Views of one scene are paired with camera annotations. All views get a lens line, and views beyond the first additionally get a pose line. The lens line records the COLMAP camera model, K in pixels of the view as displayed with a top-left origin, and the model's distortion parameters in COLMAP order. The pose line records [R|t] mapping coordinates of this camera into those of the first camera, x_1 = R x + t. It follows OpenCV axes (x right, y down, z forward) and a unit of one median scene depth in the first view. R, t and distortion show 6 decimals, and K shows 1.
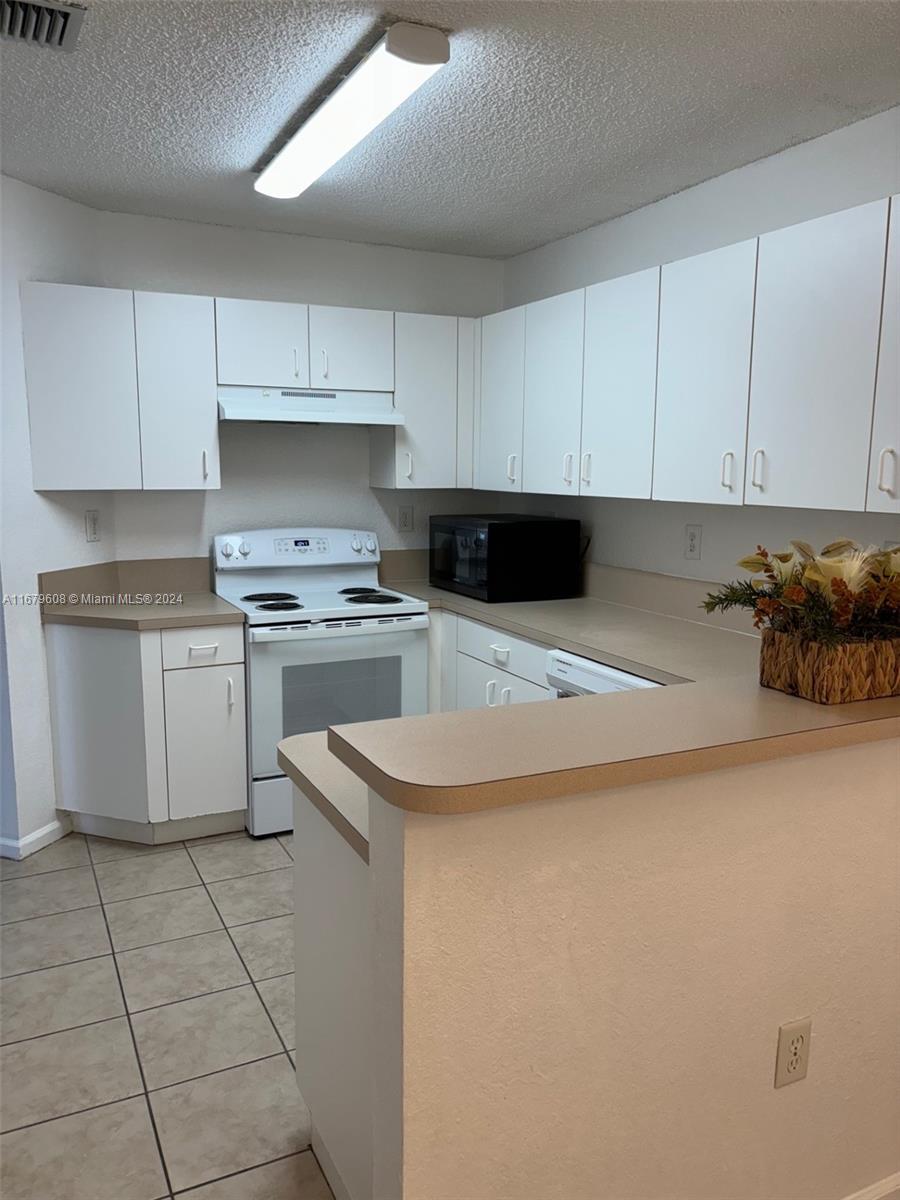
lens RADIAL K [[897.5, 0, 450.0], [0, 897.5, 600.0], [0, 0, 1]] dist [0.067710, -0.064817]
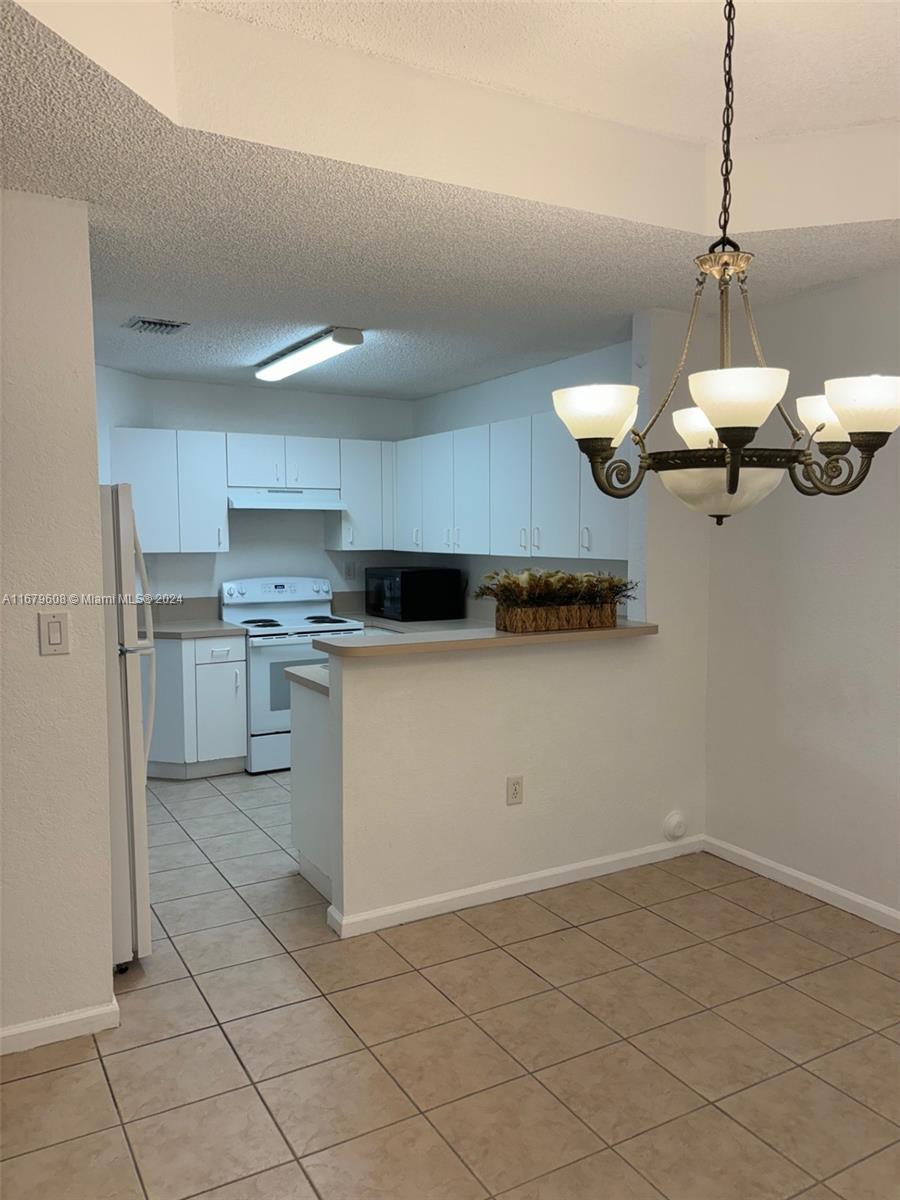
lens RADIAL K [[911.0, 0, 473.7], [0, 911.0, 599.2], [0, 0, 1]] dist [0.066402, -0.069368]
pose [[0.996952, -0.013718, 0.076797, 0.045850], [0.019401, 0.997089, -0.073743, 0.083624], [-0.075562, 0.075008, 0.994316, -0.598261]]
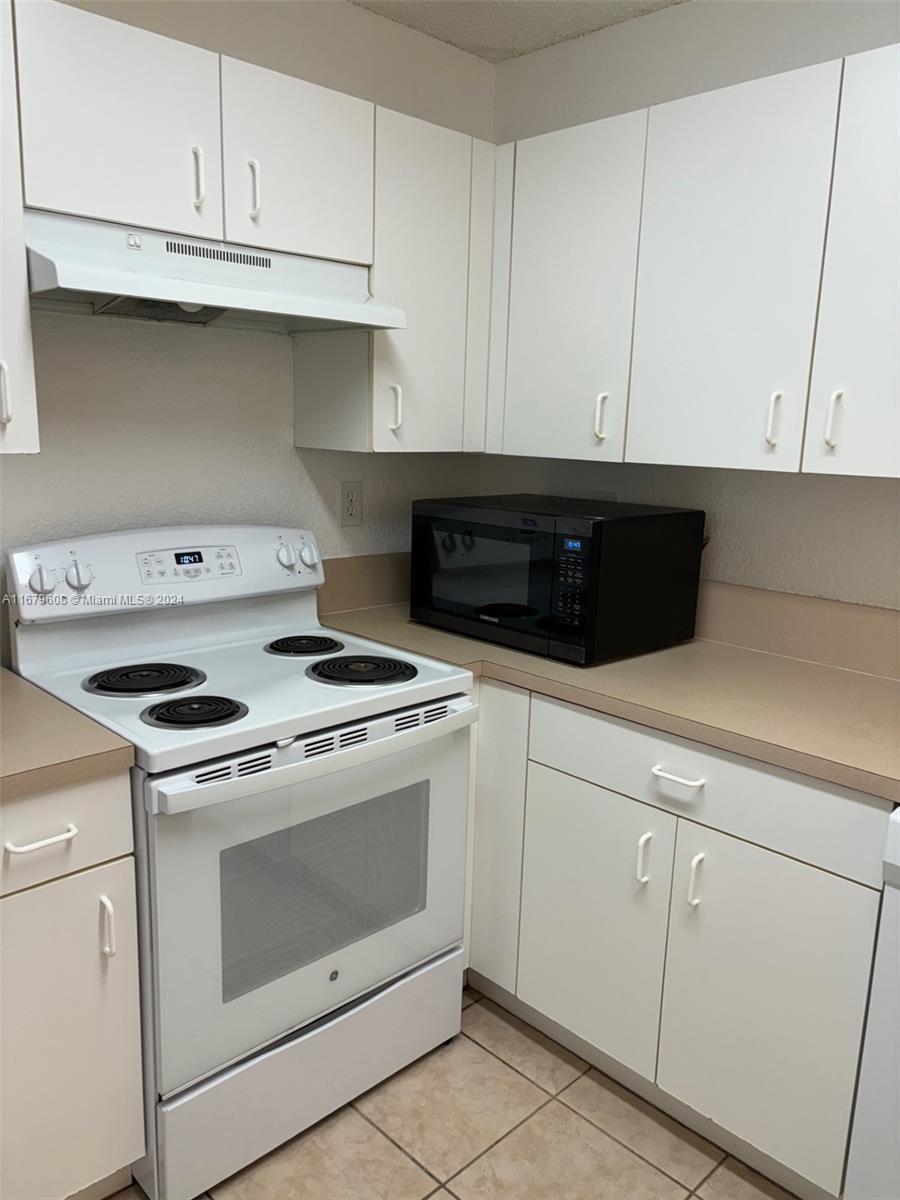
lens RADIAL K [[890.1, 0, 429.3], [0, 890.1, 597.5], [0, 0, 1]] dist [-0.000046, -0.001200]
pose [[0.952716, -0.041185, 0.301057, -0.203383], [0.025883, 0.998170, 0.054643, -0.070305], [-0.302757, -0.044267, 0.952039, 0.517205]]
